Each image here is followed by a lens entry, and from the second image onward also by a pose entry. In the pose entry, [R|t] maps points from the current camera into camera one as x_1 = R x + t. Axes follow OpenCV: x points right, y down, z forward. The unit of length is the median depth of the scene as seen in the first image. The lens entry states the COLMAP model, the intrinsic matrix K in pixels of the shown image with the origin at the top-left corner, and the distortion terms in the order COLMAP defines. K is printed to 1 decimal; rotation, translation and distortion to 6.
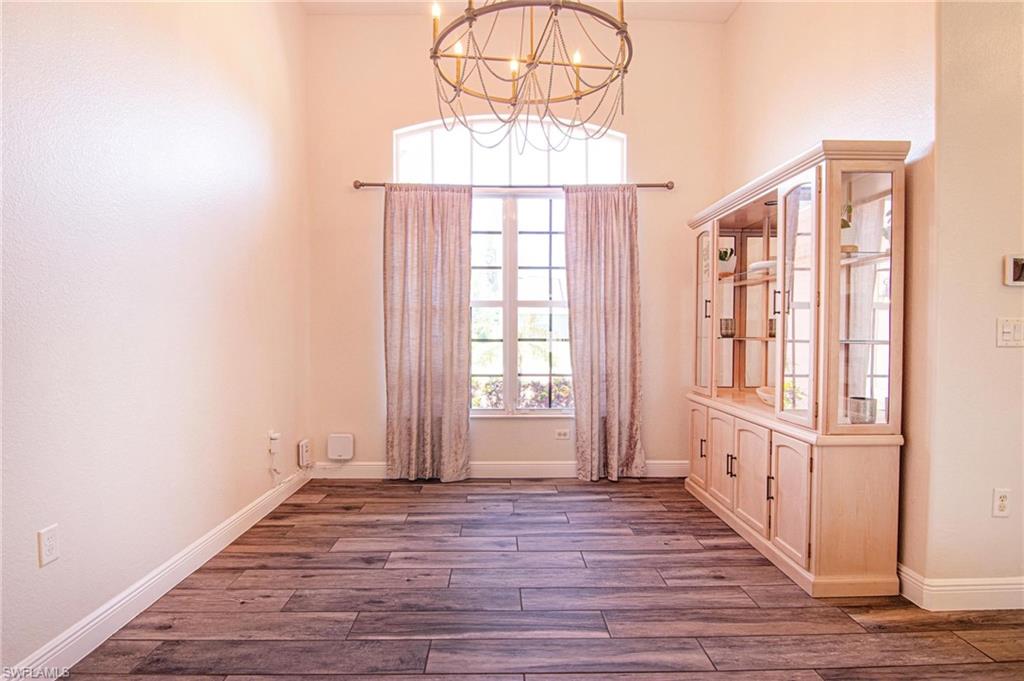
lens RADIAL K [[534.6, 0, 521.5], [0, 534.6, 343.1], [0, 0, 1]] dist [0.003456, -0.012946]
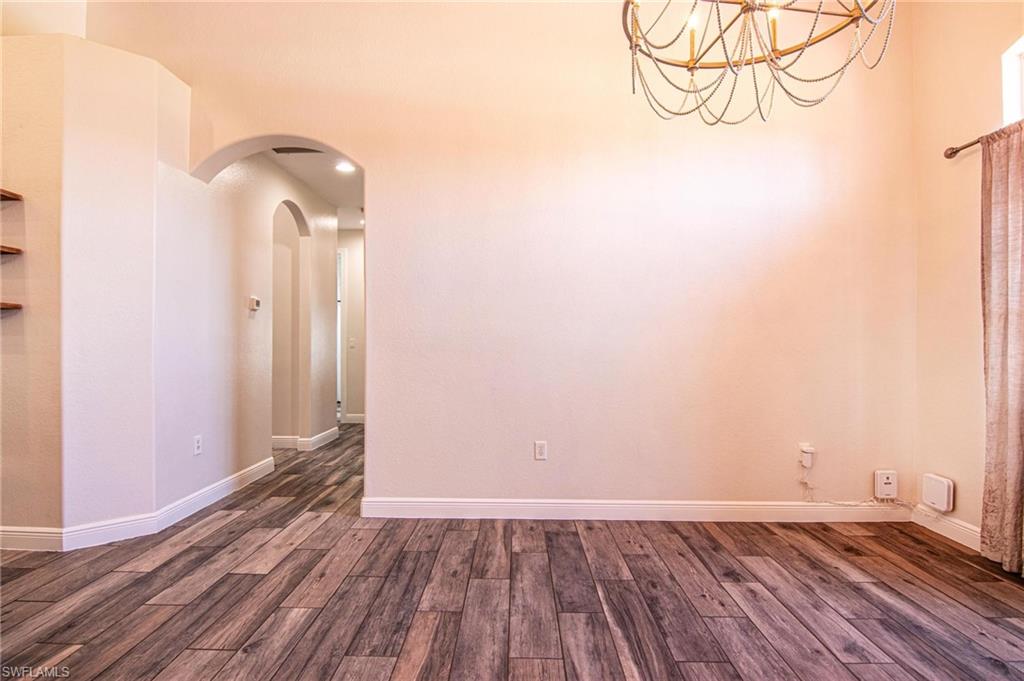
lens RADIAL K [[538.6, 0, 494.7], [0, 538.6, 345.6], [0, 0, 1]] dist [-0.019058, -0.000566]
pose [[-0.060038, 0.003426, -0.998190, 0.620105], [-0.027307, 0.999614, 0.005073, -0.009480], [0.997823, 0.027562, -0.059922, 0.516286]]
